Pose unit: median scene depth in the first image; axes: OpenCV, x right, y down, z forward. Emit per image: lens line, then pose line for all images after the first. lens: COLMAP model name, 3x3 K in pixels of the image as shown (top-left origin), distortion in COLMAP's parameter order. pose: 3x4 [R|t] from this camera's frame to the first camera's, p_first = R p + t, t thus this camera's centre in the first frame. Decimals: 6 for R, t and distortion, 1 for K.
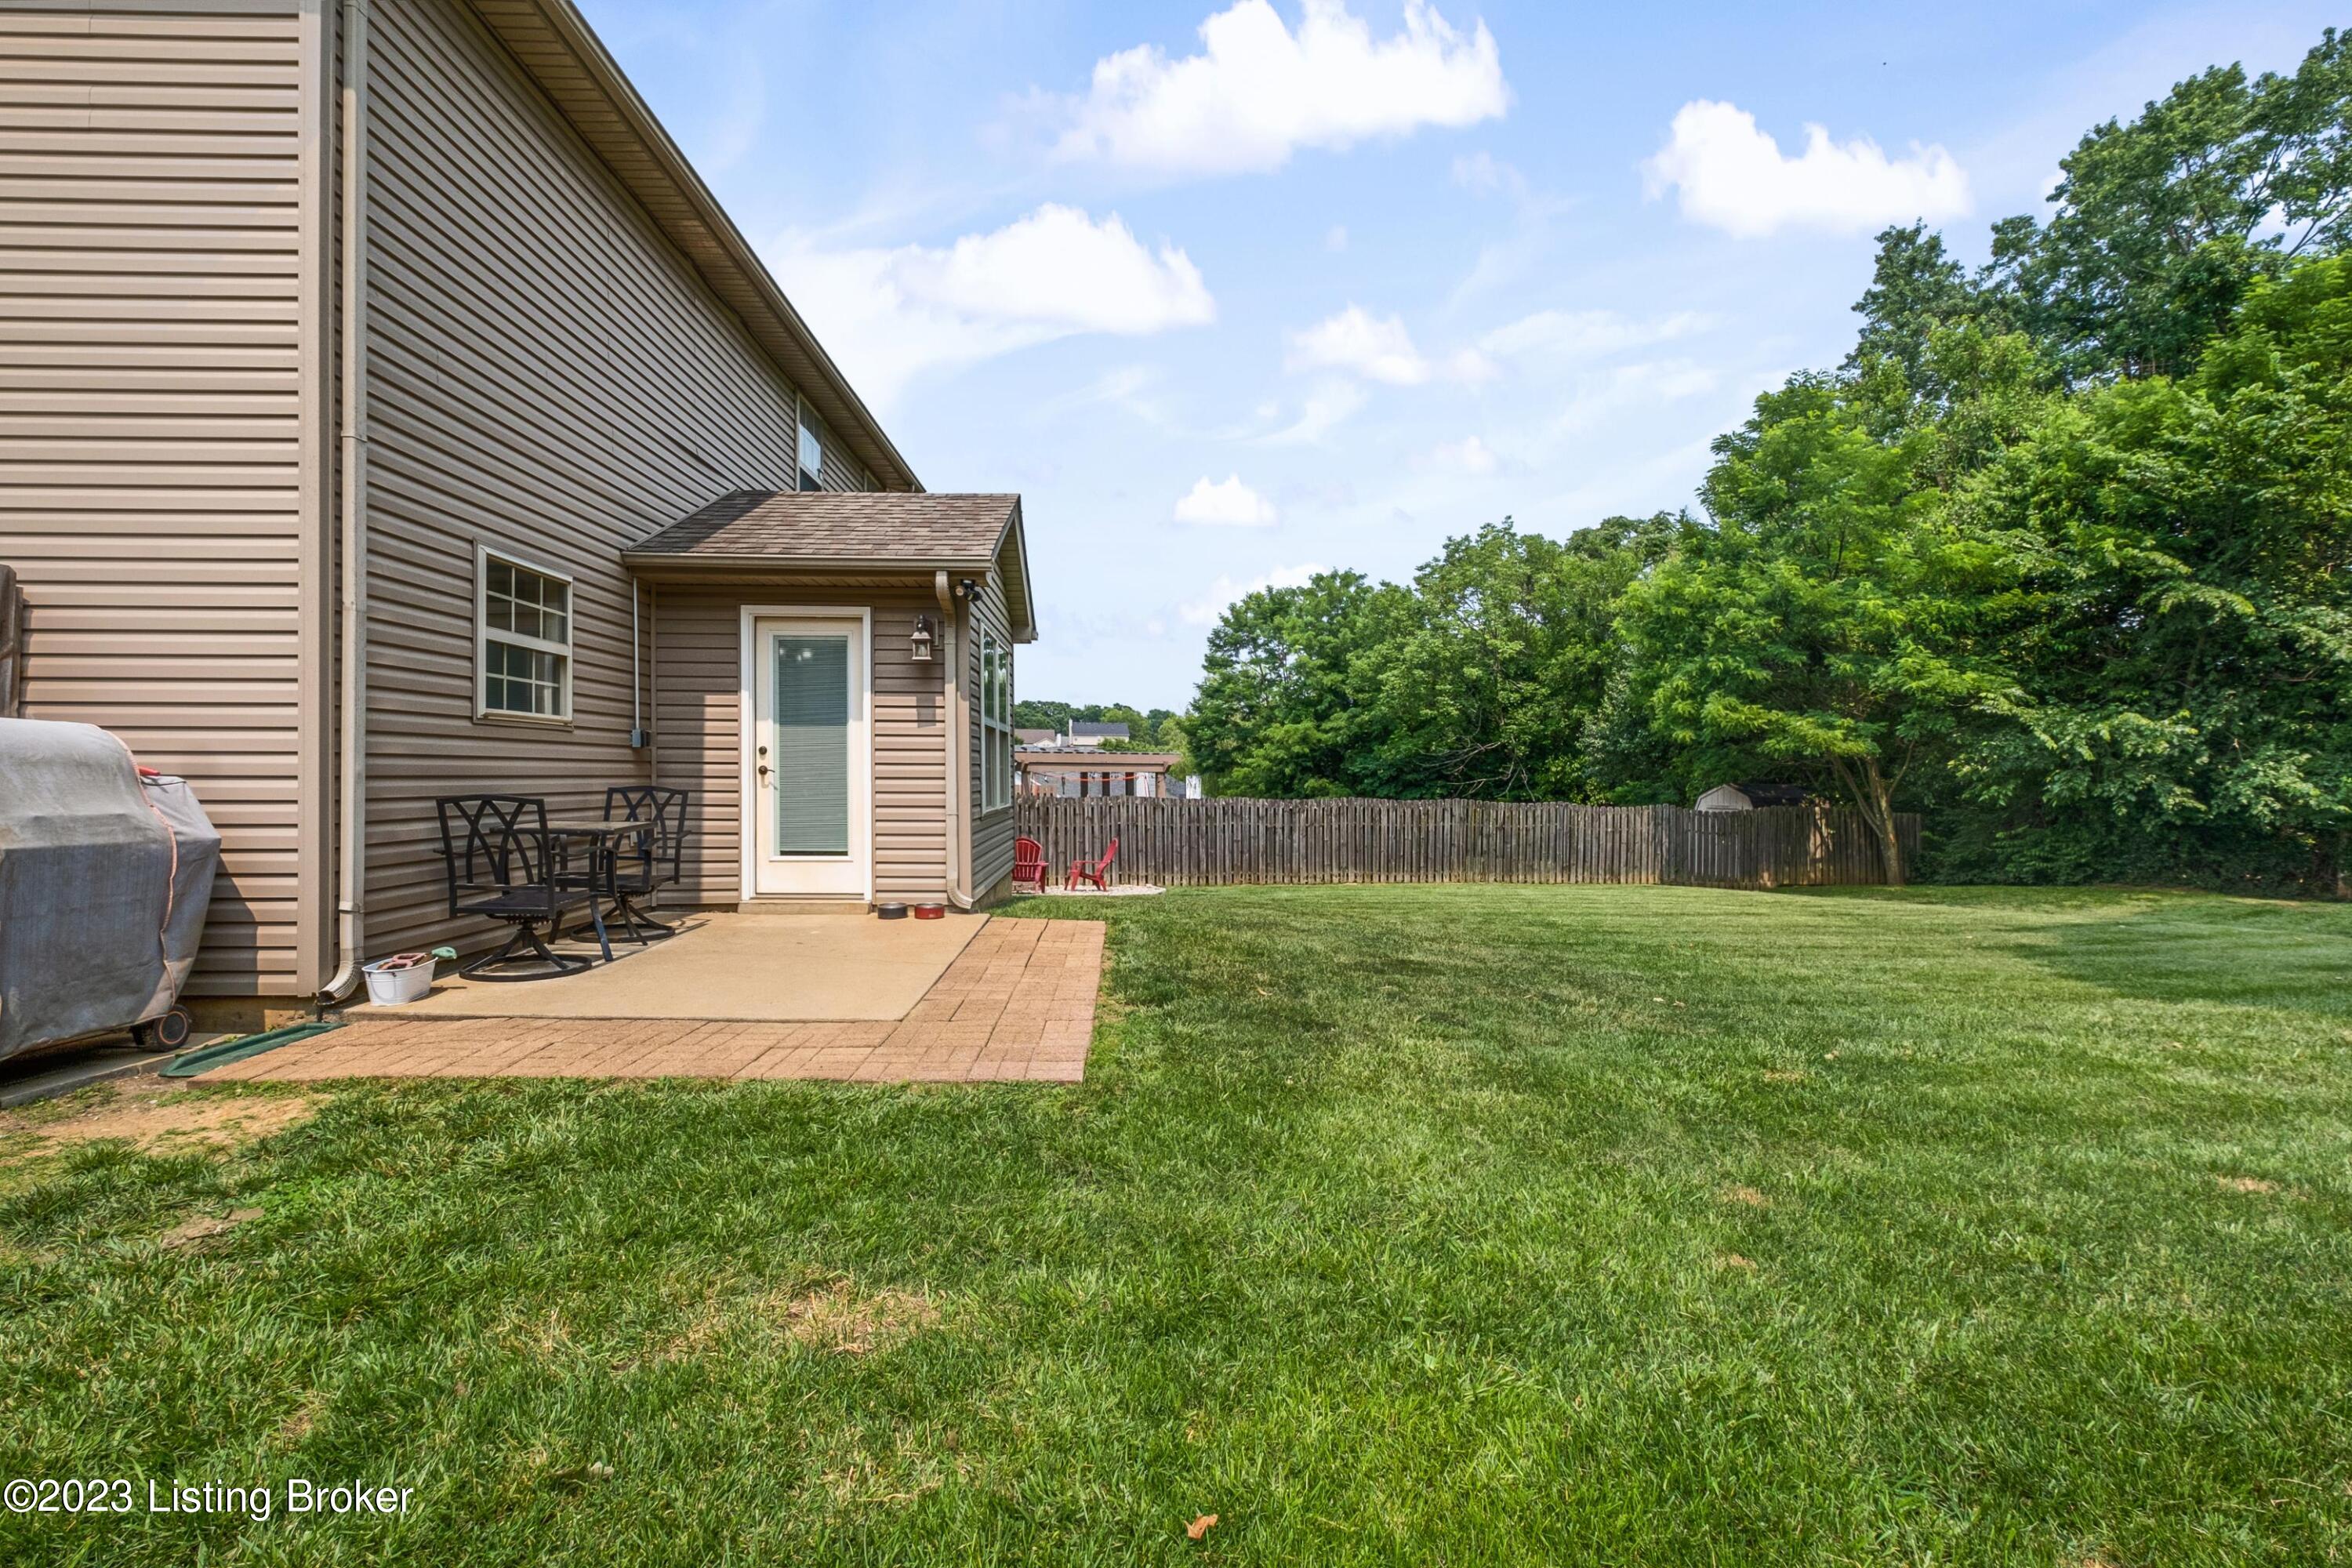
lens RADIAL K [[1038.6, 0, 1161.9], [0, 1038.6, 793.7], [0, 0, 1]] dist [0.002960, -0.000049]
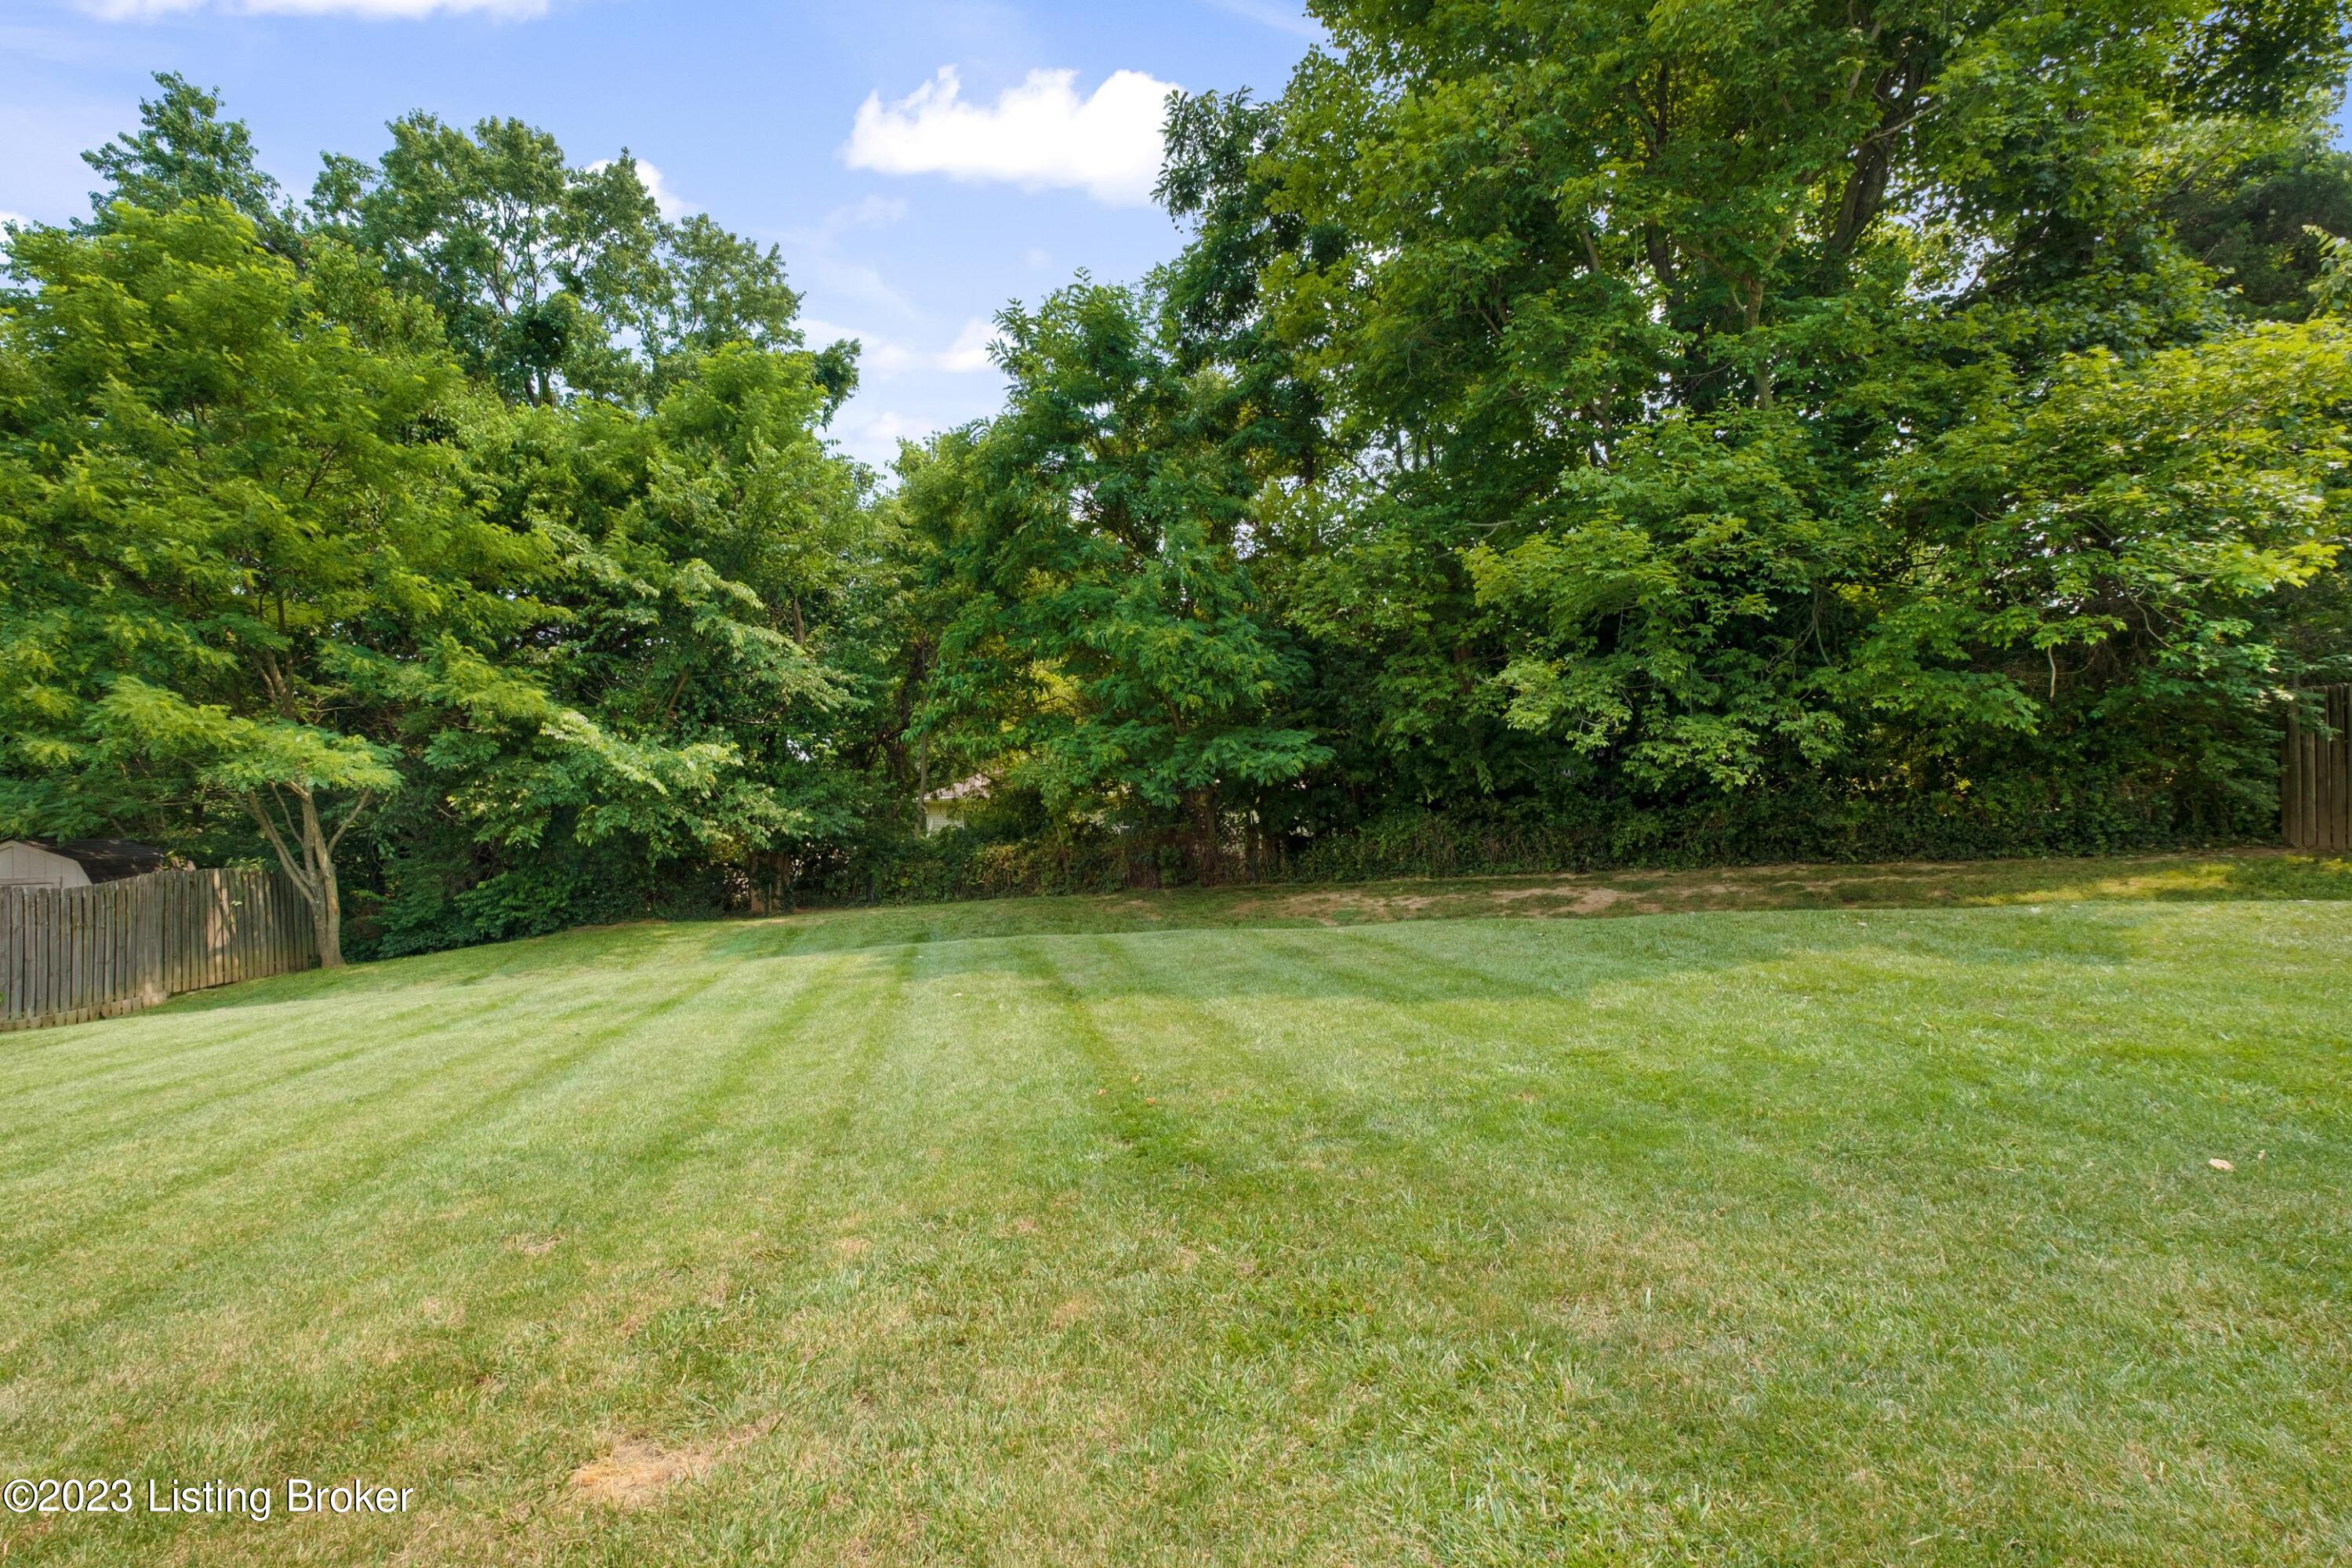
lens RADIAL K [[1038.6, 0, 1161.9], [0, 1038.6, 793.7], [0, 0, 1]] dist [0.002960, -0.000049]
pose [[0.045622, -0.004191, 0.998950, -0.005250], [0.046982, 0.998894, 0.002045, -0.009704], [-0.997853, 0.046839, 0.045769, 0.390010]]
